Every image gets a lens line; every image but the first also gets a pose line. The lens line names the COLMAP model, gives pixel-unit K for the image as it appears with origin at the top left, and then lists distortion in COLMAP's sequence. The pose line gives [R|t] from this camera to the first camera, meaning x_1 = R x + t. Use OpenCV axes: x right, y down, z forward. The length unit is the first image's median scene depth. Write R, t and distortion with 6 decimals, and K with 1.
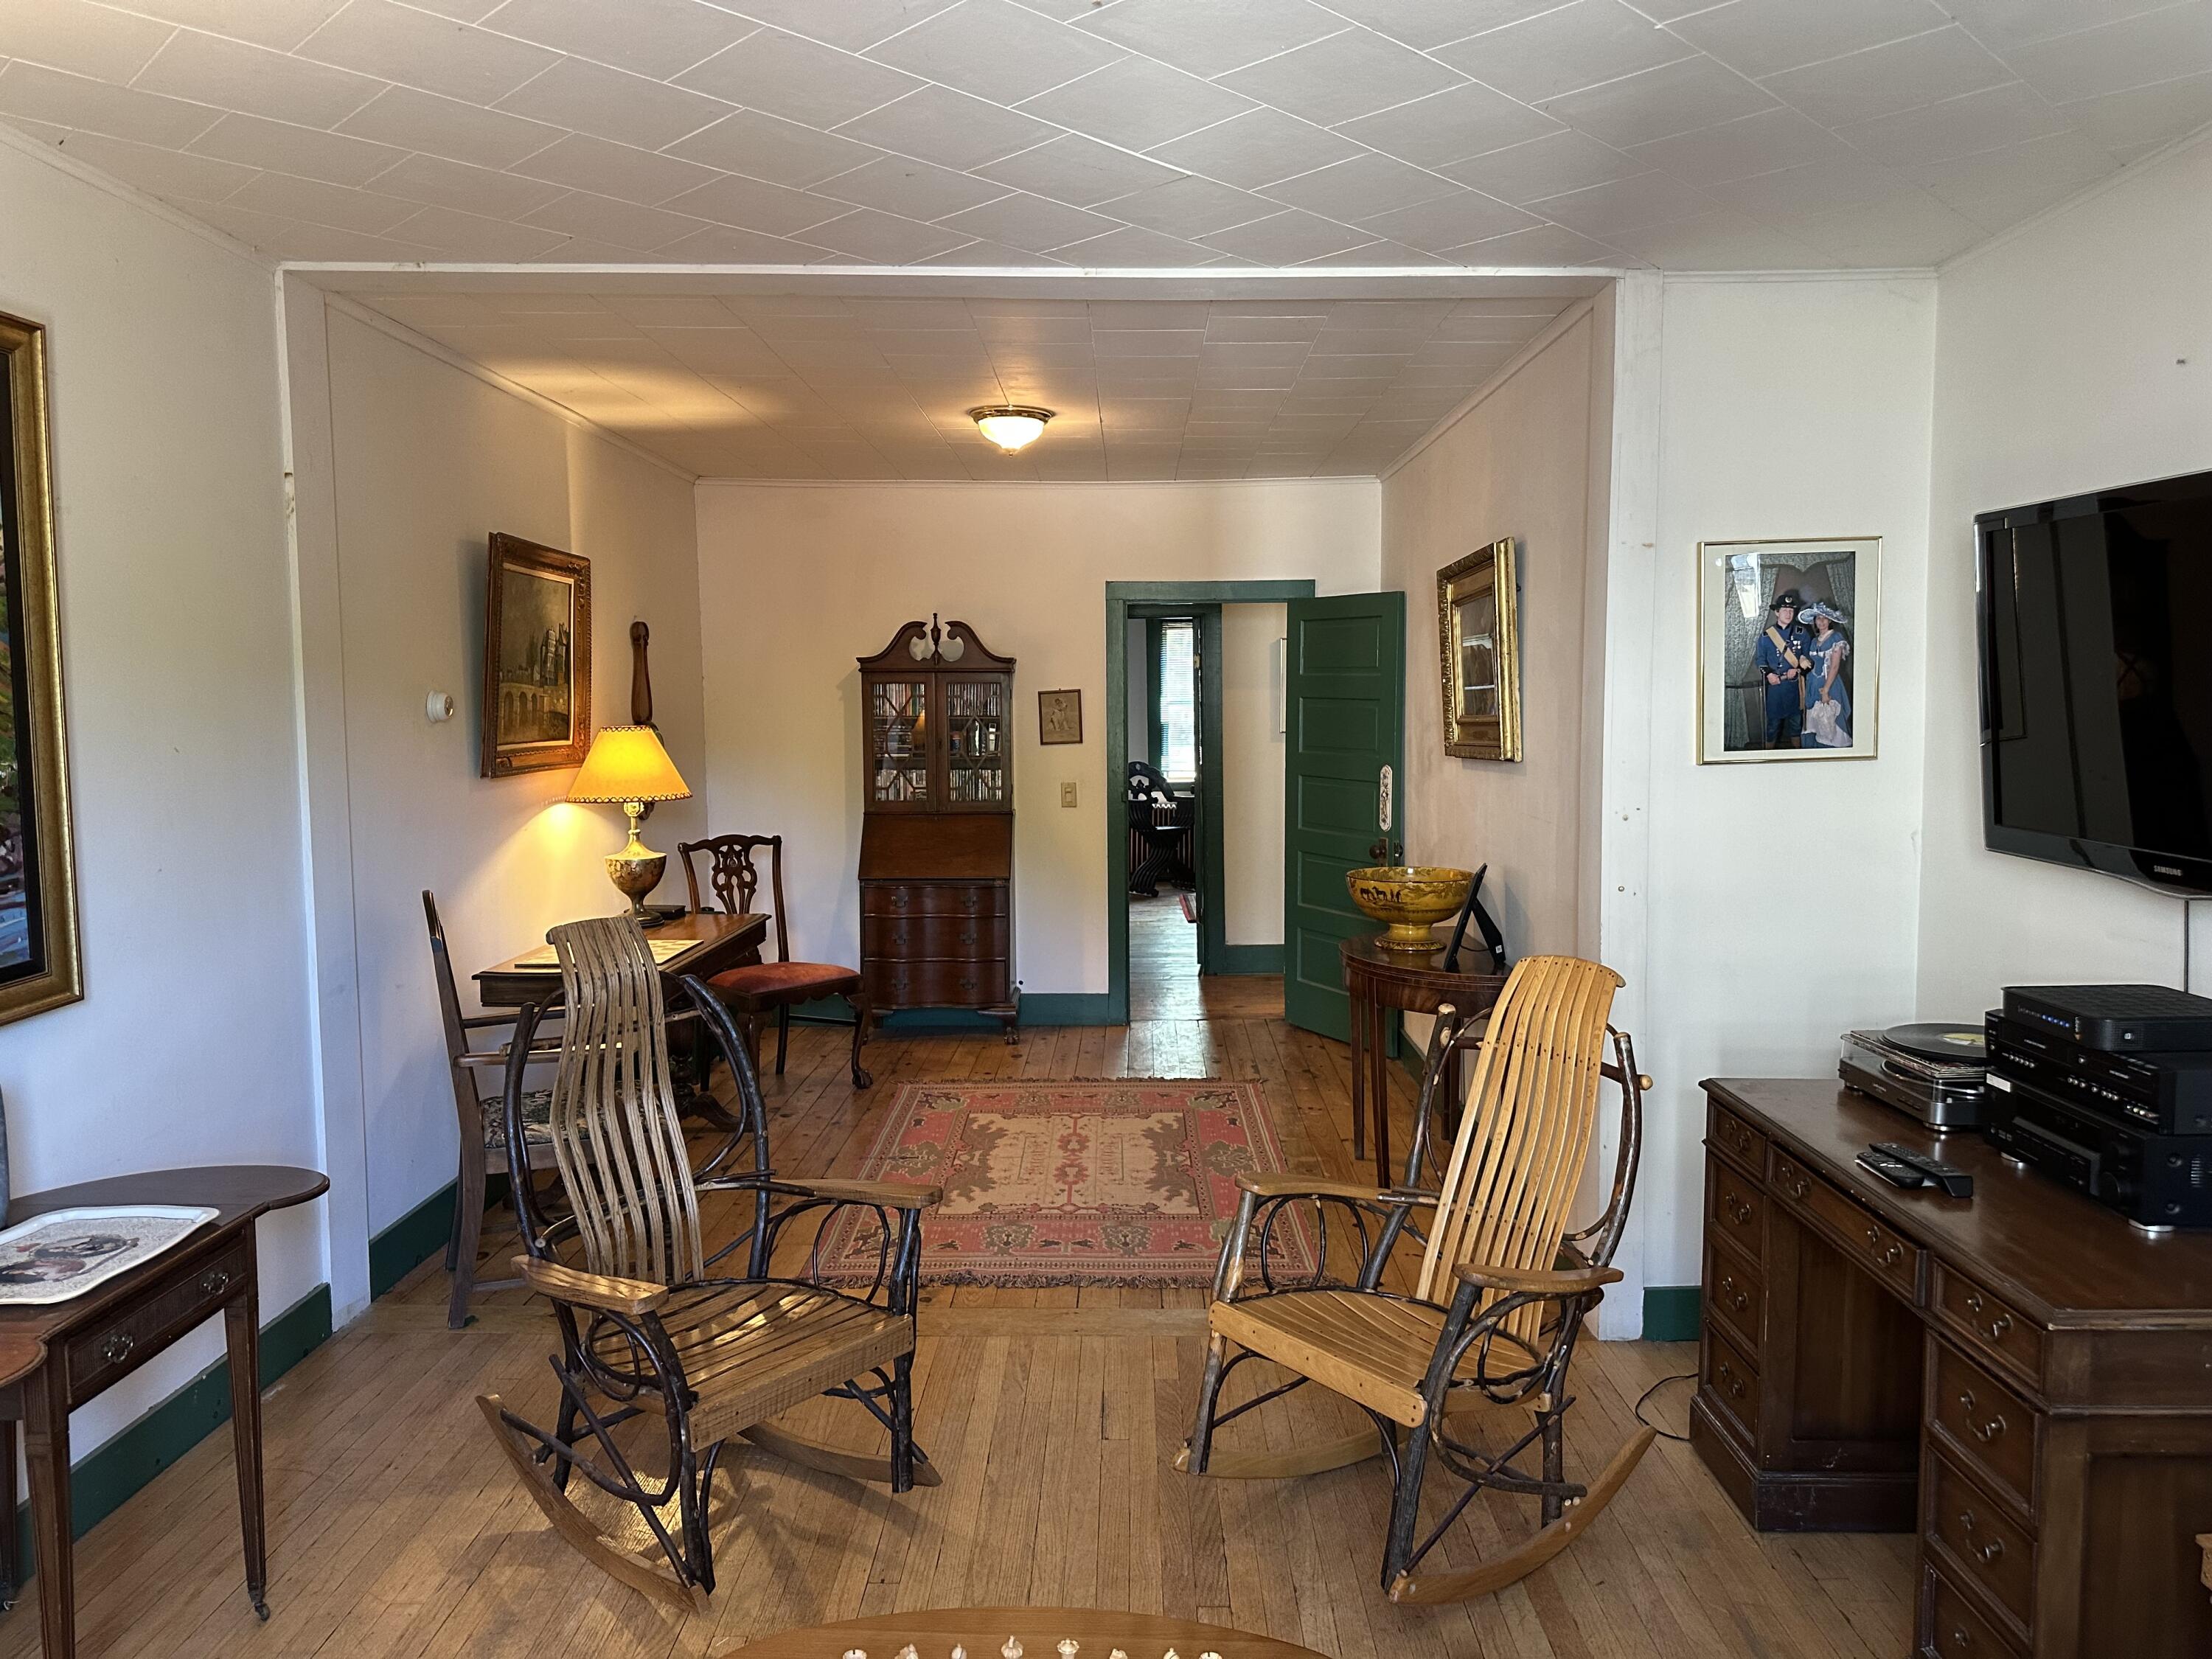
lens RADIAL K [[1548.1, 0, 1097.5], [0, 1548.1, 825.2], [0, 0, 1]] dist [0.060291, -0.083727]
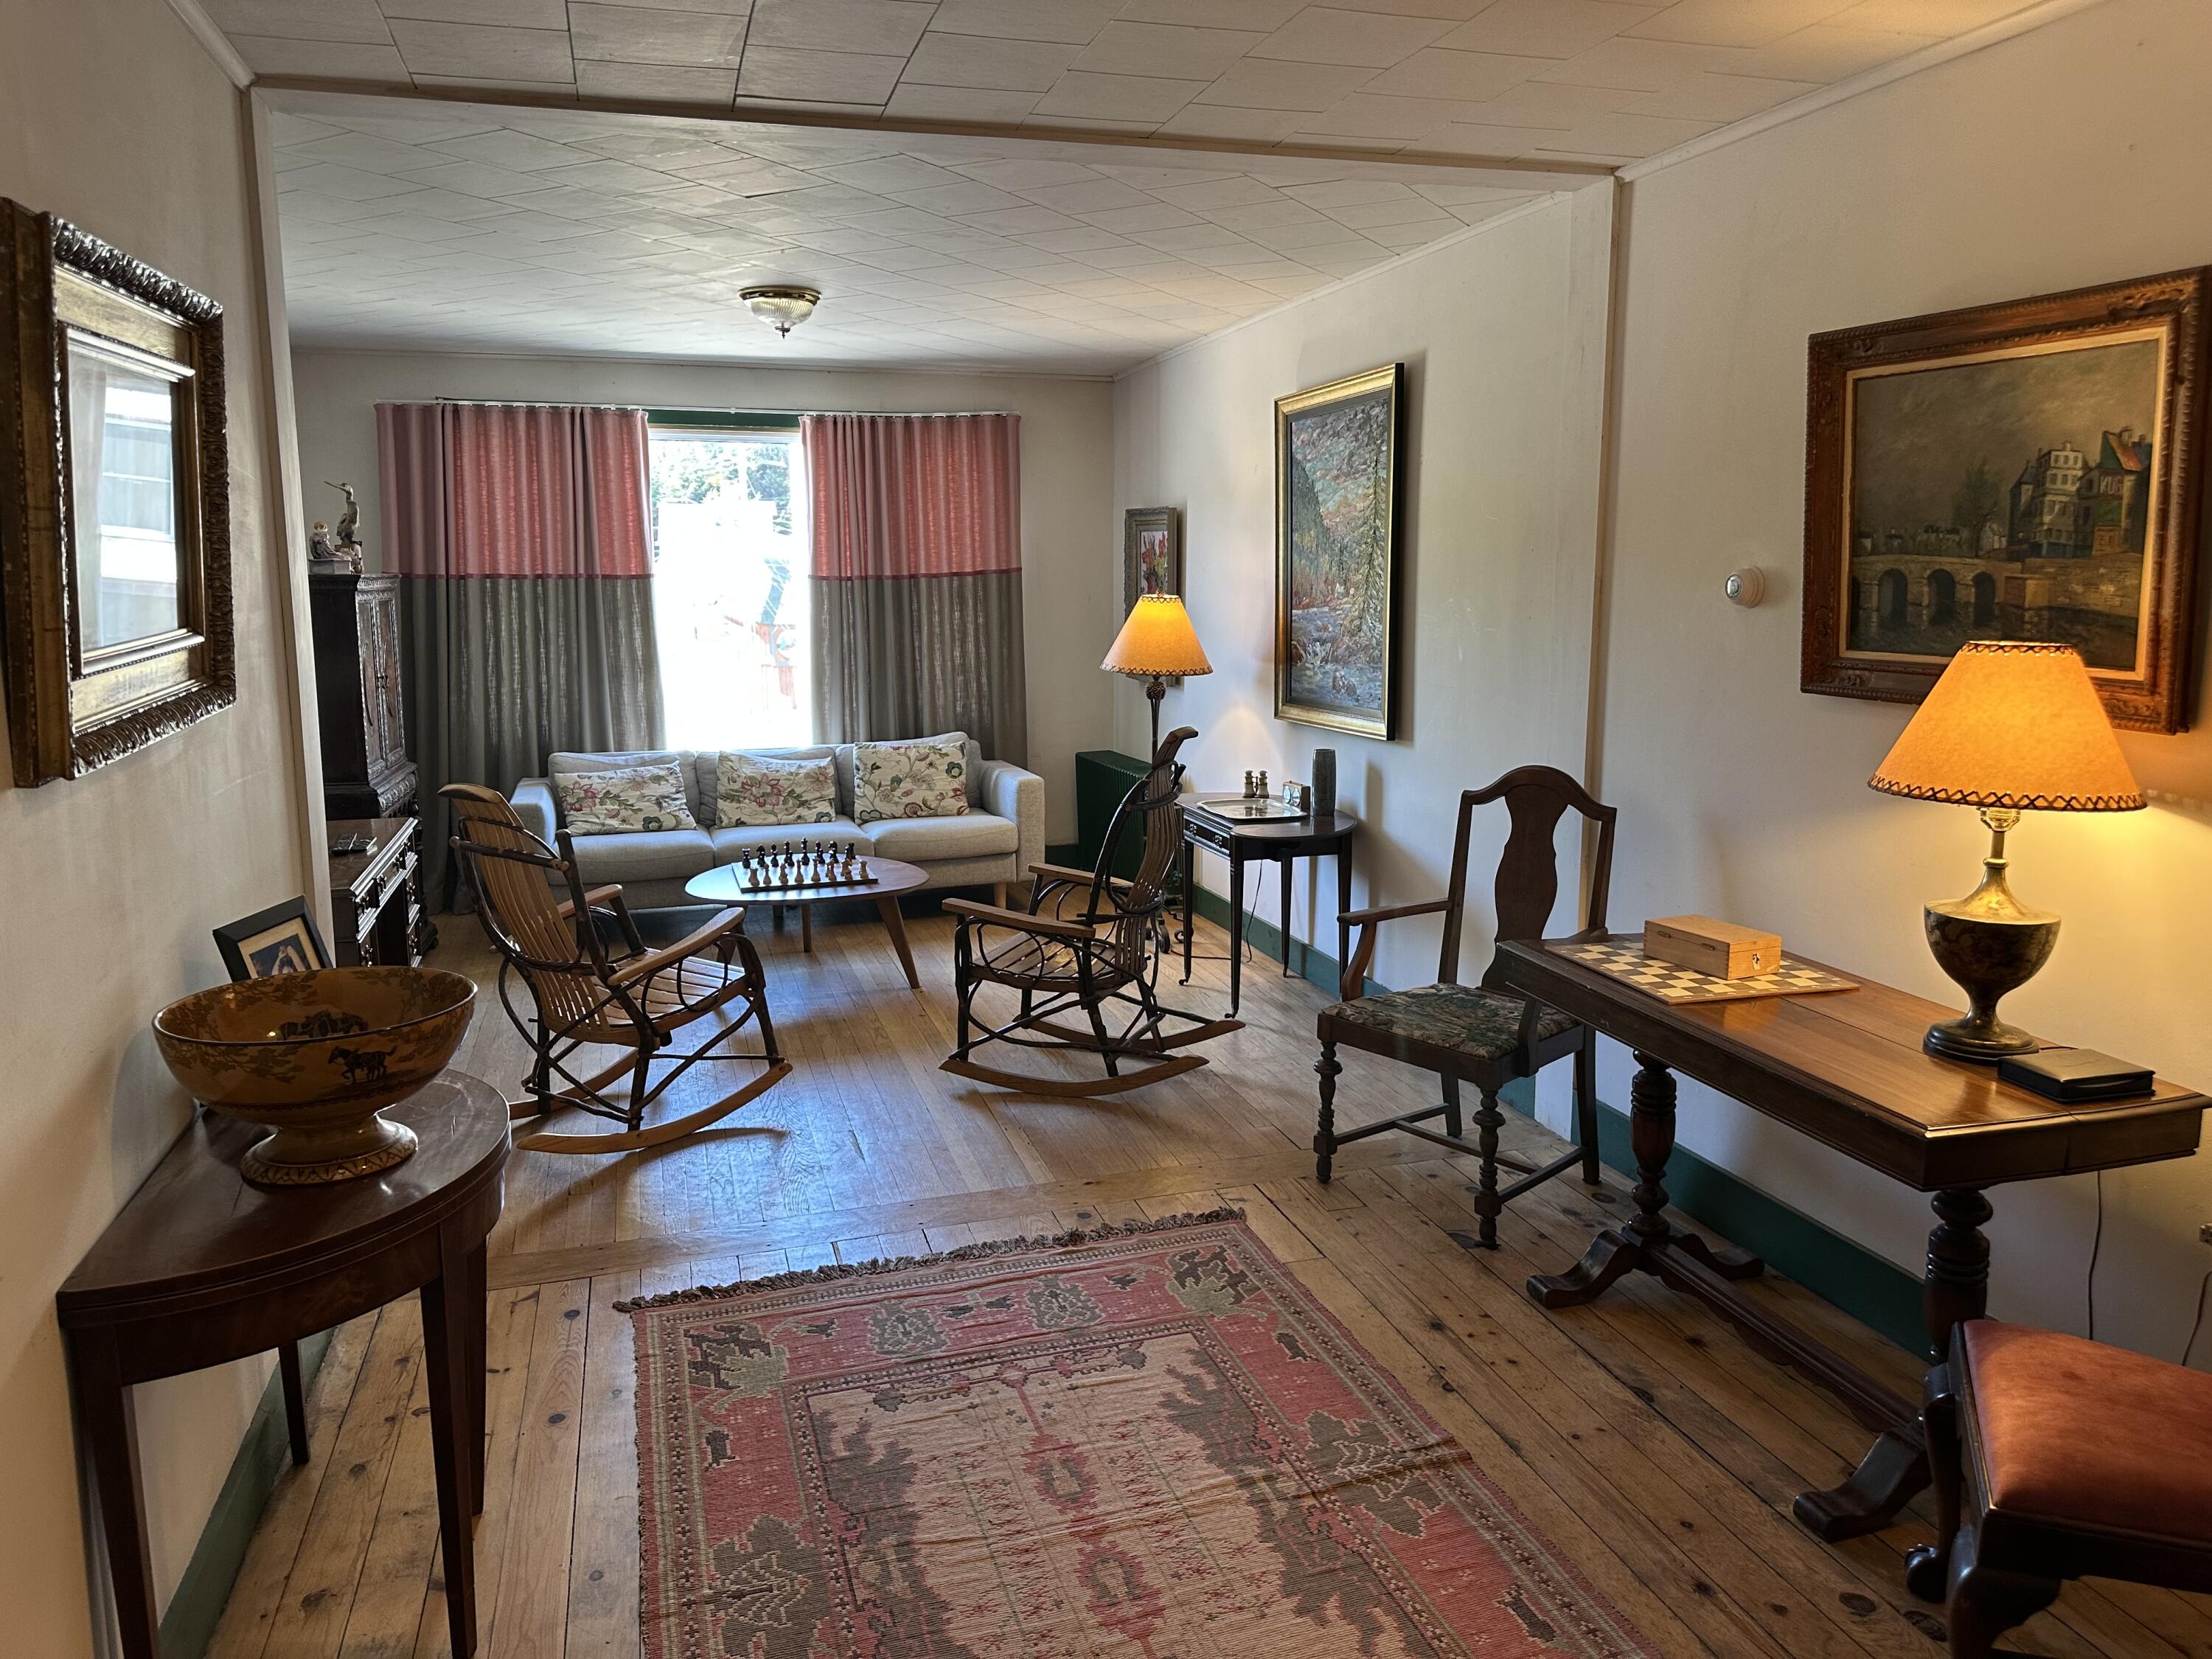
lens RADIAL K [[1548.1, 0, 1097.5], [0, 1548.1, 825.2], [0, 0, 1]] dist [0.060291, -0.083727]
pose [[-0.952853, 0.057119, -0.298006, 0.121657], [-0.019521, 0.968548, 0.248061, -0.130994], [0.302802, 0.242183, -0.921769, 1.470372]]
